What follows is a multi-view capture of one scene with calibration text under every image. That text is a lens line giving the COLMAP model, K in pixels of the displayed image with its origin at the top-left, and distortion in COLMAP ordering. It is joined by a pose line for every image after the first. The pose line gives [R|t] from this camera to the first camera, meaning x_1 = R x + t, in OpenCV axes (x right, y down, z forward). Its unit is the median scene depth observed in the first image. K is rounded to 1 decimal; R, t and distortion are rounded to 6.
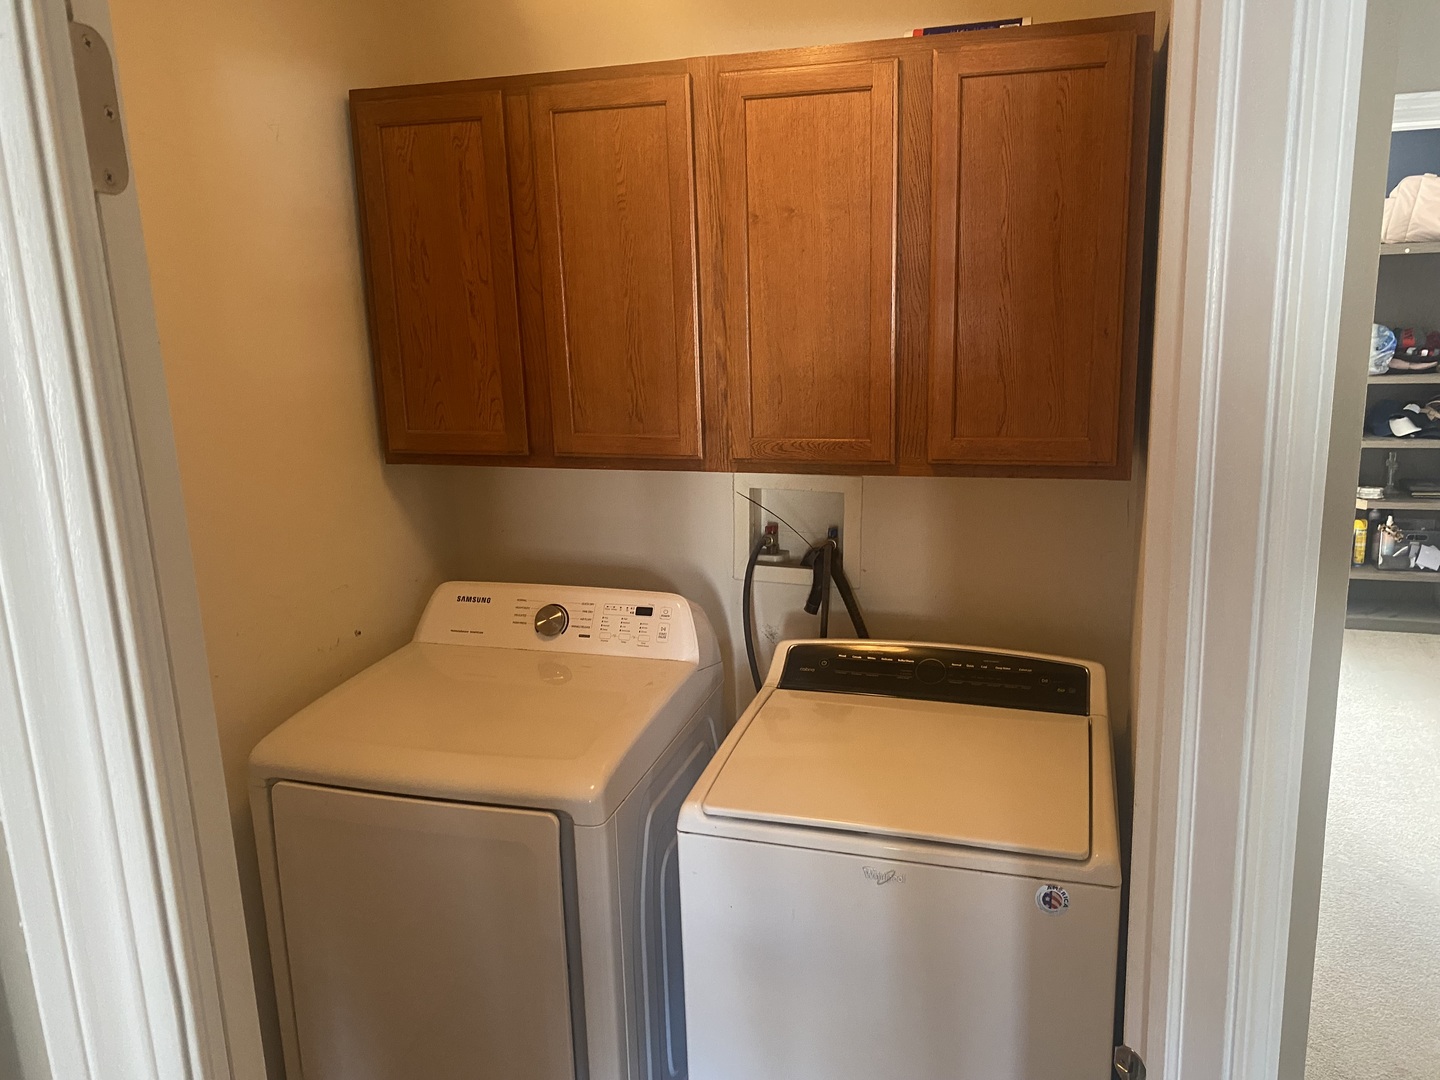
lens RADIAL K [[1099.2, 0, 715.2], [0, 1099.2, 552.7], [0, 0, 1]] dist [0.052878, -0.065714]
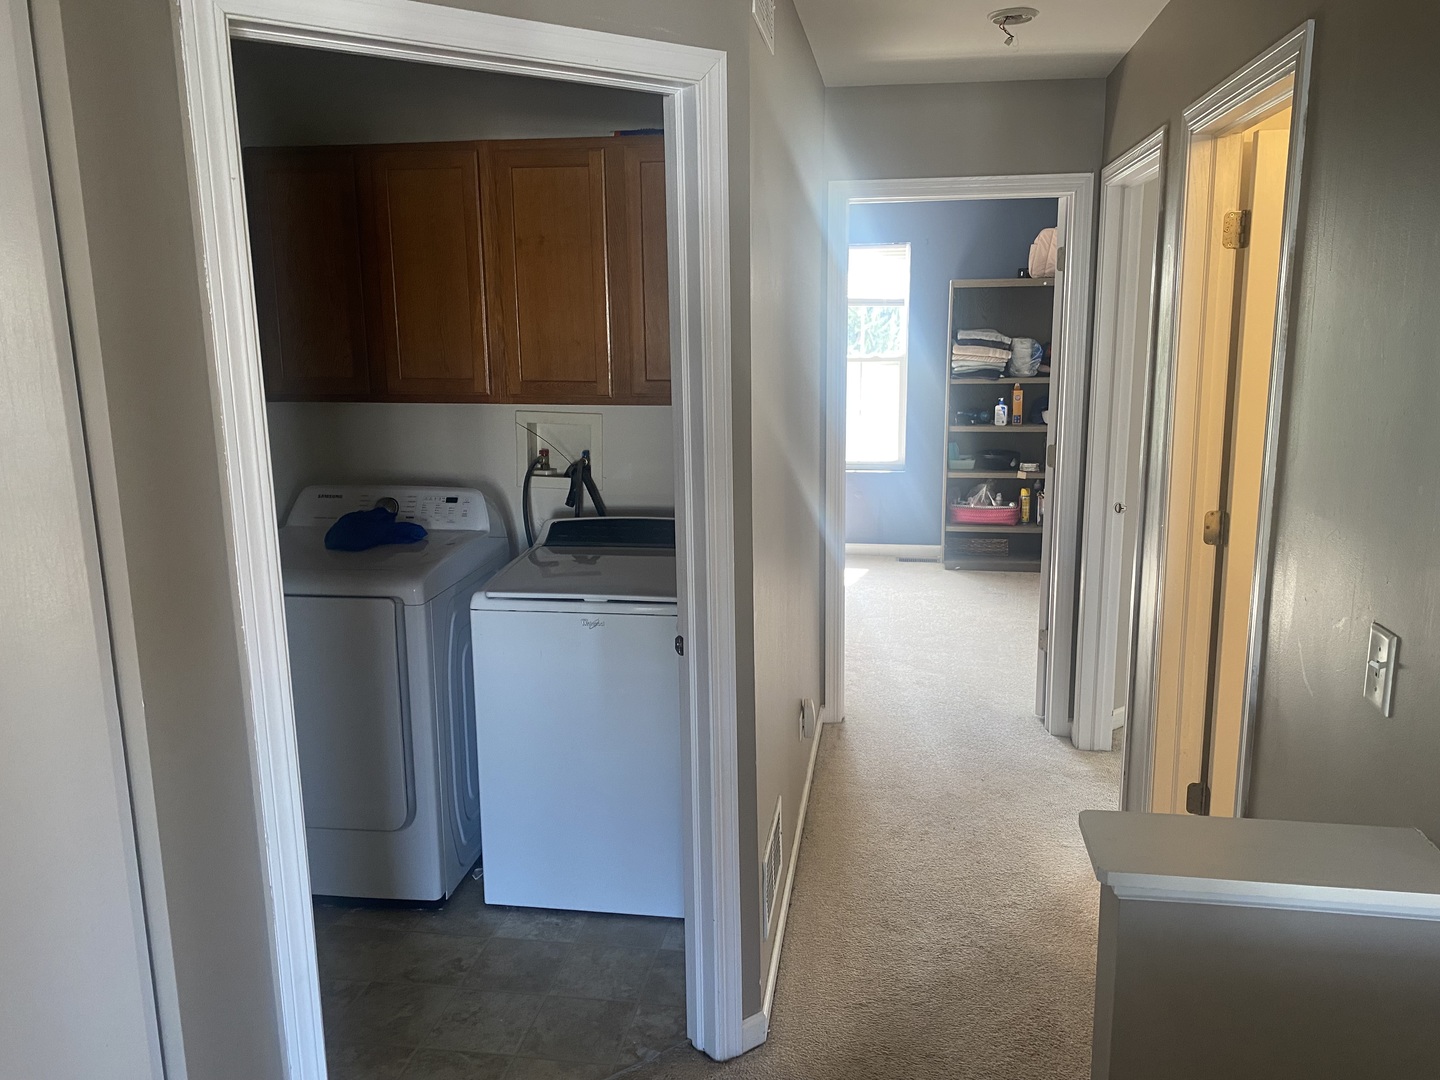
lens RADIAL K [[1099.2, 0, 730.1], [0, 1099.2, 534.2], [0, 0, 1]] dist [0.052878, -0.065714]
pose [[0.986396, -0.009081, 0.164134, 0.054624], [0.015221, 0.999229, -0.036192, 0.143031], [-0.163678, 0.038198, 0.985774, -0.474868]]
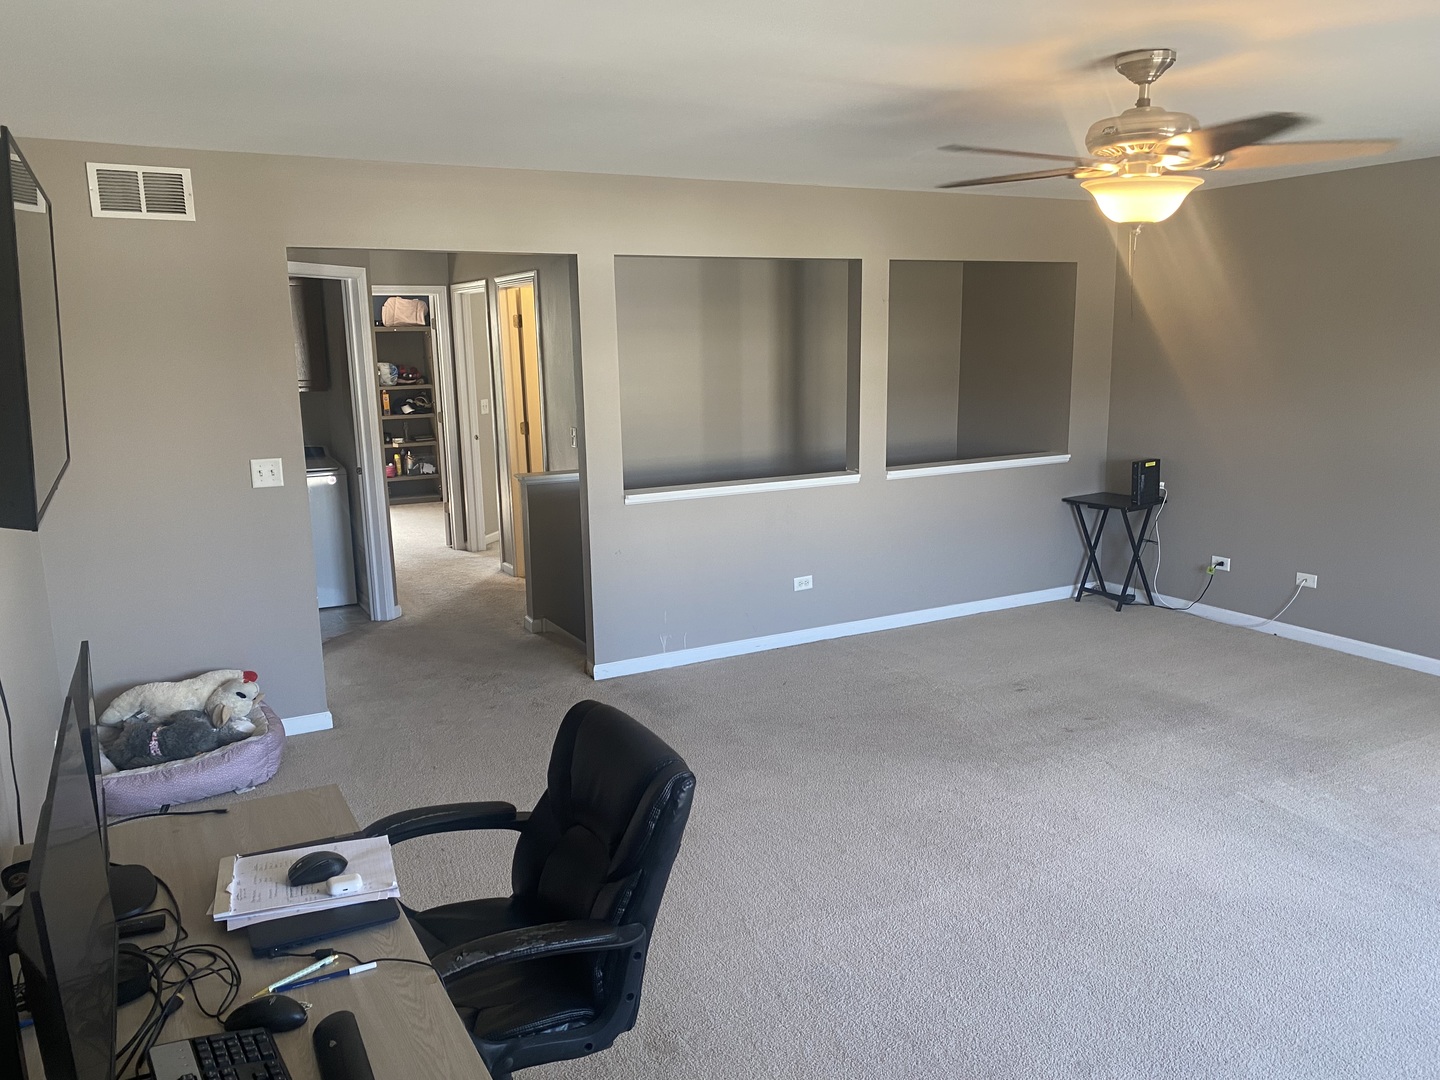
lens RADIAL K [[1099.2, 0, 727.9], [0, 1099.2, 528.7], [0, 0, 1]] dist [0.052878, -0.065714]
pose [[0.686578, -0.107413, 0.719078, -1.124436], [0.161653, 0.986823, -0.006939, 0.494736], [-0.708857, 0.121005, 0.694895, -1.951565]]
